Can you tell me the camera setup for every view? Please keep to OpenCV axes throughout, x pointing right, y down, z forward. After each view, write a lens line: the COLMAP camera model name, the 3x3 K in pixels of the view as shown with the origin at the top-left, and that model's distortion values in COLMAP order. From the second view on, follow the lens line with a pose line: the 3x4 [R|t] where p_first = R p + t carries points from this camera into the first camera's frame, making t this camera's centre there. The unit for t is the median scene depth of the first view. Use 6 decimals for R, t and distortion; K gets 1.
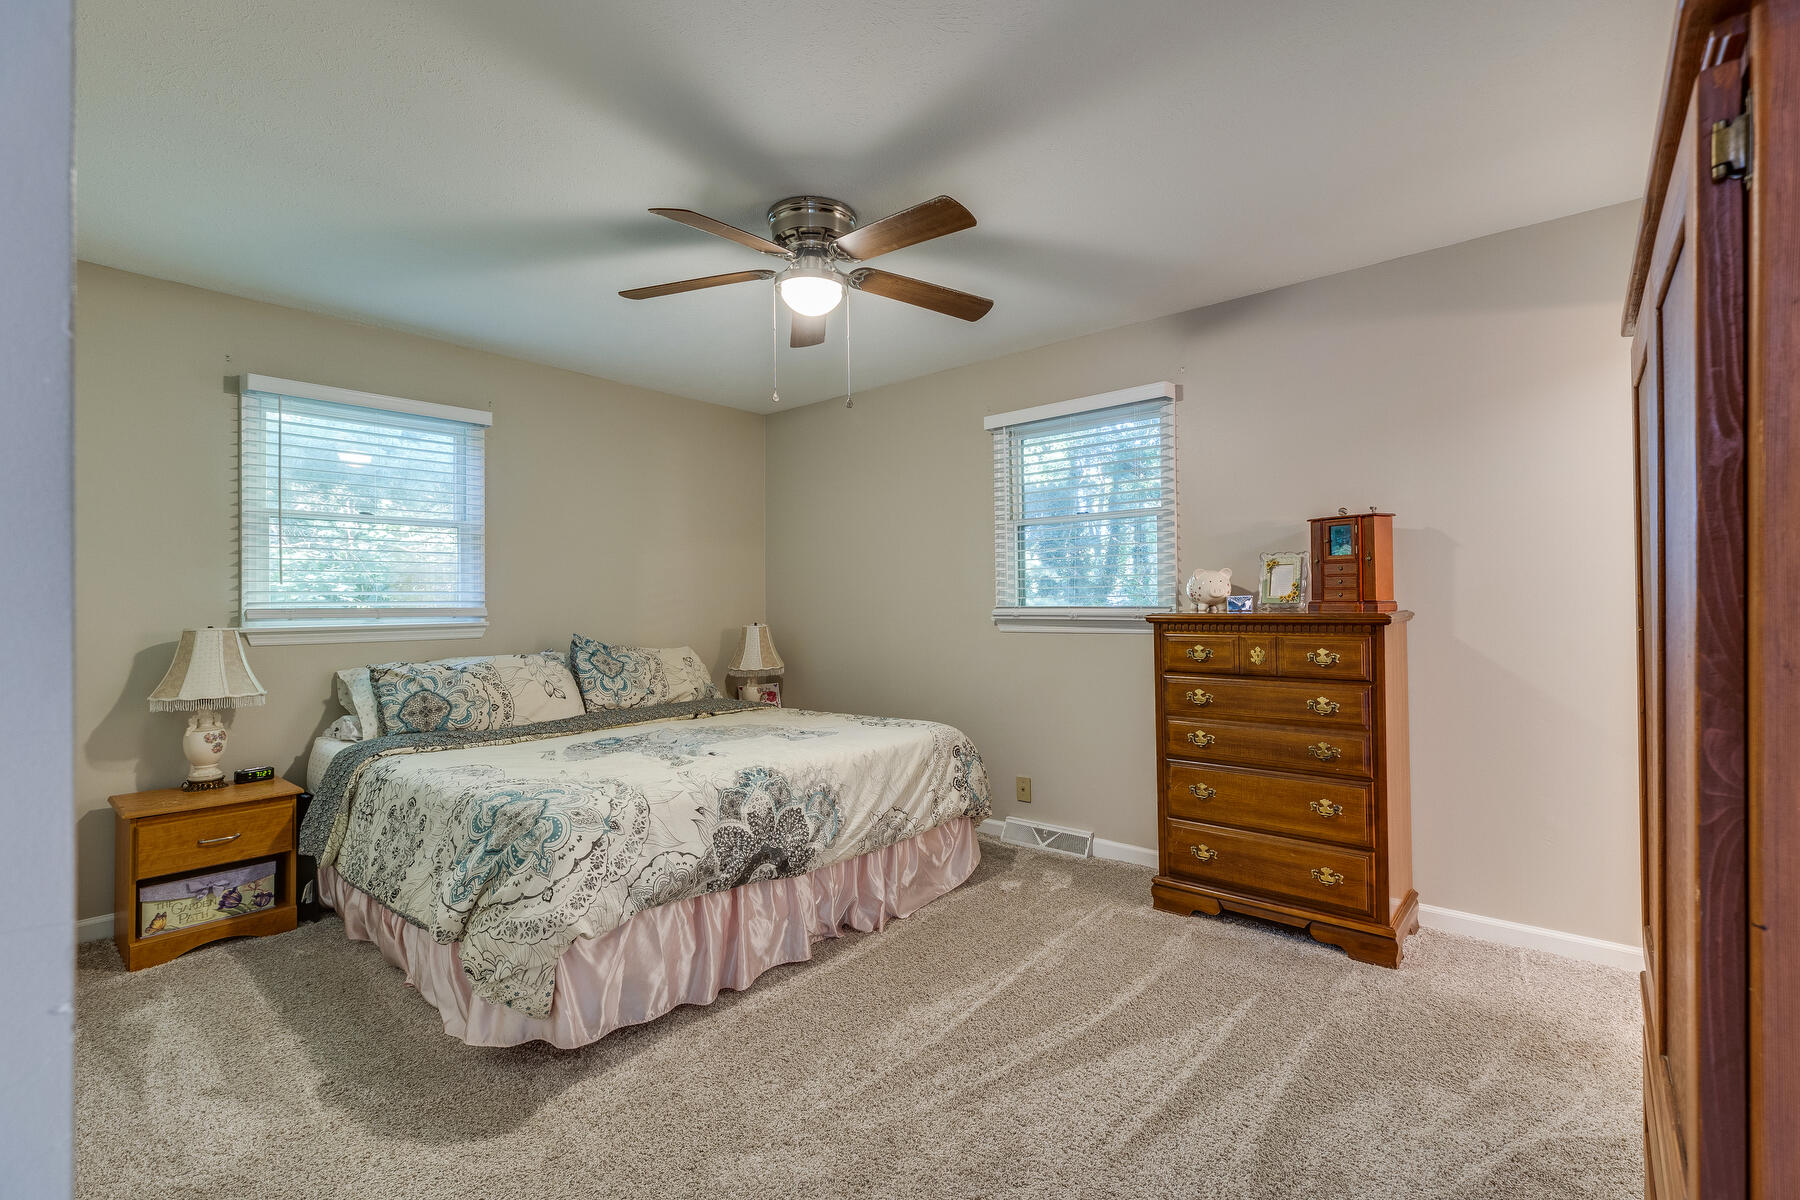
lens RADIAL K [[809.9, 0, 895.7], [0, 809.9, 595.7], [0, 0, 1]] dist [0.002407, -0.000490]
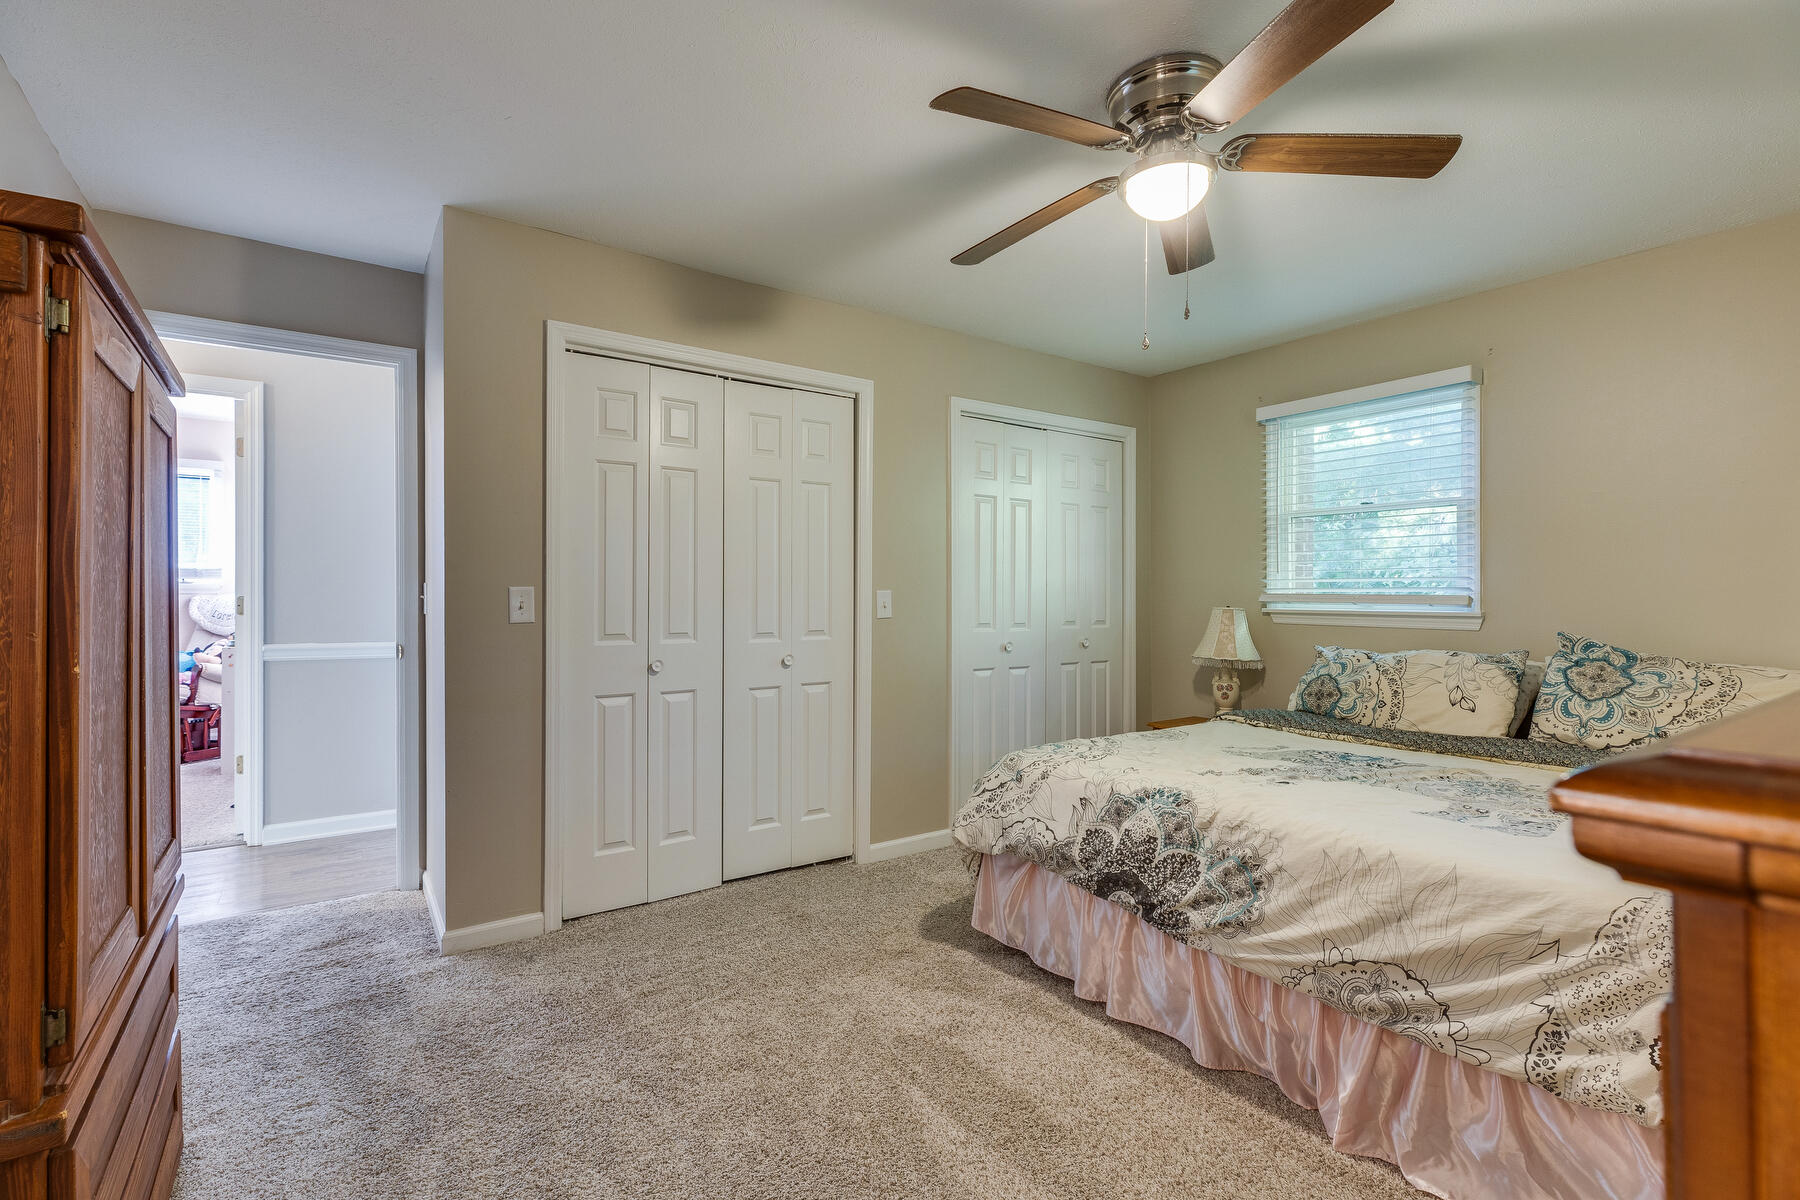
lens RADIAL K [[809.9, 0, 895.1], [0, 809.9, 597.9], [0, 0, 1]] dist [0.002407, -0.000490]
pose [[-0.245610, 0.015519, -0.969245, 0.589817], [0.009313, 0.999863, 0.013649, 0.000208], [0.969324, -0.005674, -0.245721, 0.777507]]
